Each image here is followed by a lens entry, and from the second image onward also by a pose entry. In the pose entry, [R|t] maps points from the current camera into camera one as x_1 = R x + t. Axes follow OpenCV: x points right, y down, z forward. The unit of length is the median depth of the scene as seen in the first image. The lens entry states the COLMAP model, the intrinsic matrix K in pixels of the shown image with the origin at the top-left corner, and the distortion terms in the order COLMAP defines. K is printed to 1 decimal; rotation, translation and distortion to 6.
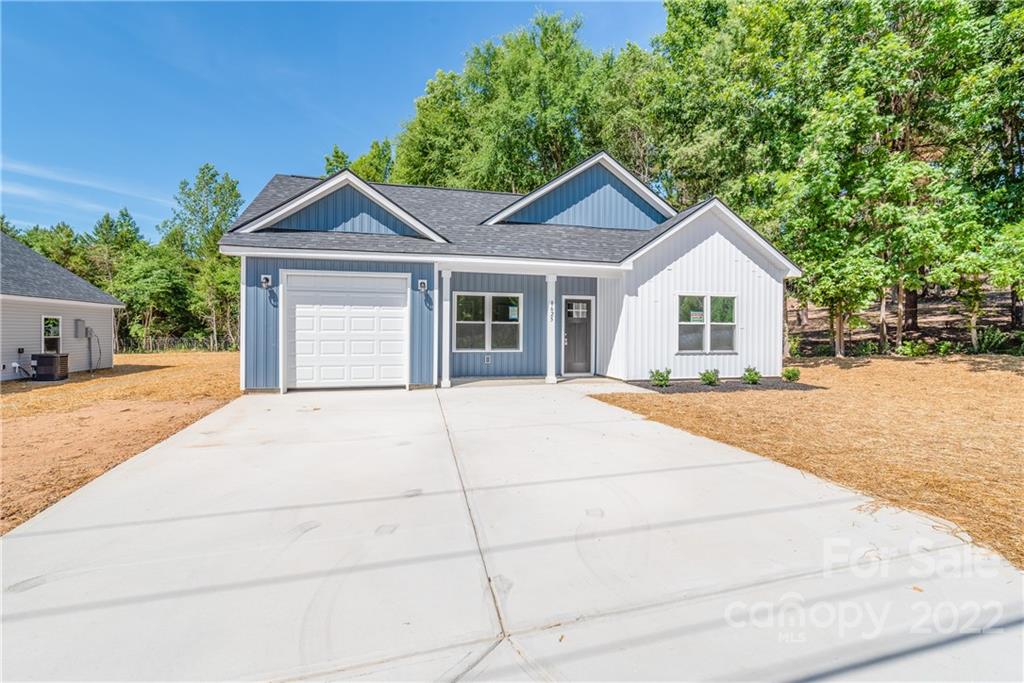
lens RADIAL K [[439.3, 0, 509.5], [0, 439.3, 338.2], [0, 0, 1]] dist [0.011909, 0.000131]
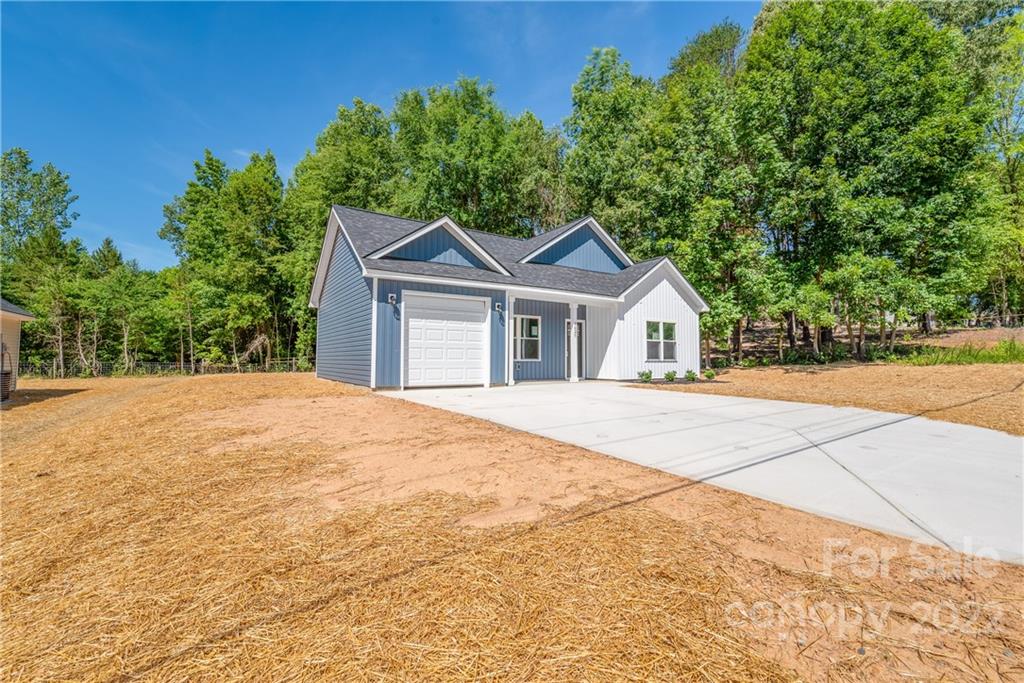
lens RADIAL K [[440.9, 0, 512.0], [0, 440.9, 341.5], [0, 0, 1]] dist [0.000344, 0.000015]
pose [[0.940642, 0.012476, 0.339172, -0.520664], [0.007187, 0.998368, -0.056657, 0.049155], [-0.339325, 0.055732, 0.939017, -0.207974]]
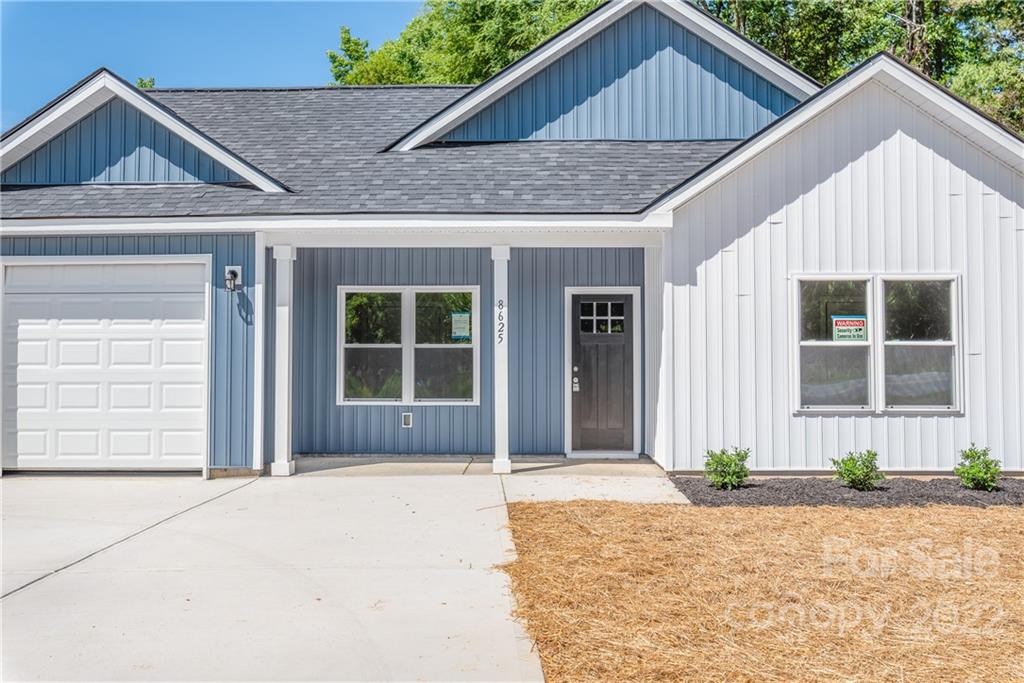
lens RADIAL K [[841.5, 0, 512.0], [0, 841.5, 341.5], [0, 0, 1]] dist [0.007032, 0.004772]
pose [[0.964038, -0.011008, -0.265536, 0.330018], [0.002277, 0.999447, -0.033167, -0.008750], [0.265754, 0.031370, 0.963530, 0.114045]]
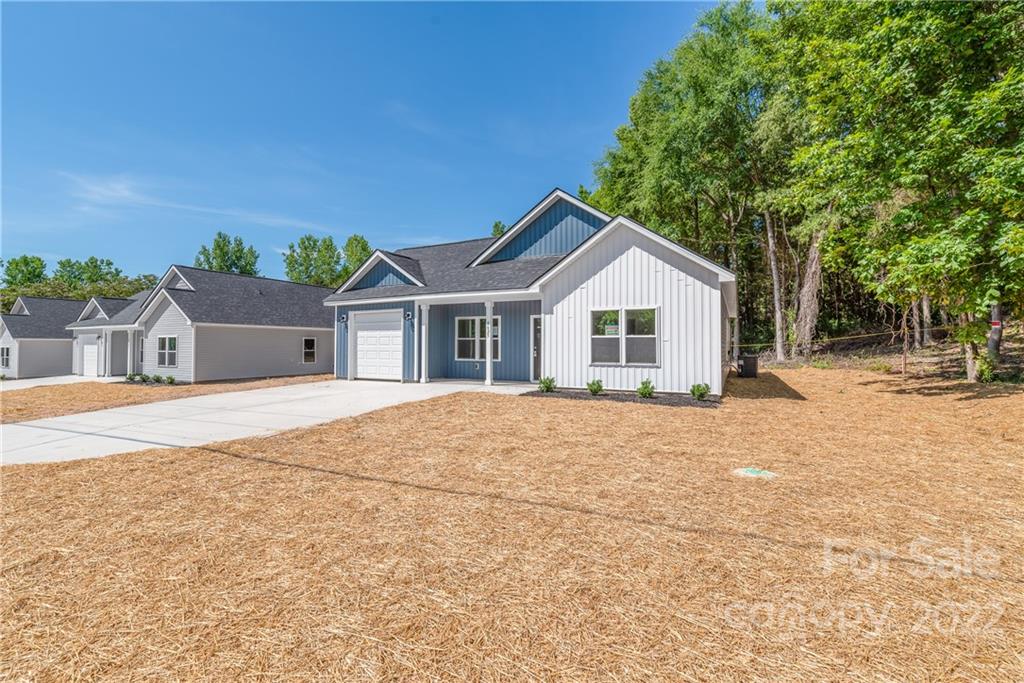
lens RADIAL K [[440.9, 0, 512.0], [0, 440.9, 341.5], [0, 0, 1]] dist [0.000344, 0.000015]
pose [[0.754275, -0.010871, -0.656468, 0.941914], [-0.007324, 0.999661, -0.024970, 0.005637], [0.656518, 0.023643, 0.753940, 0.061902]]
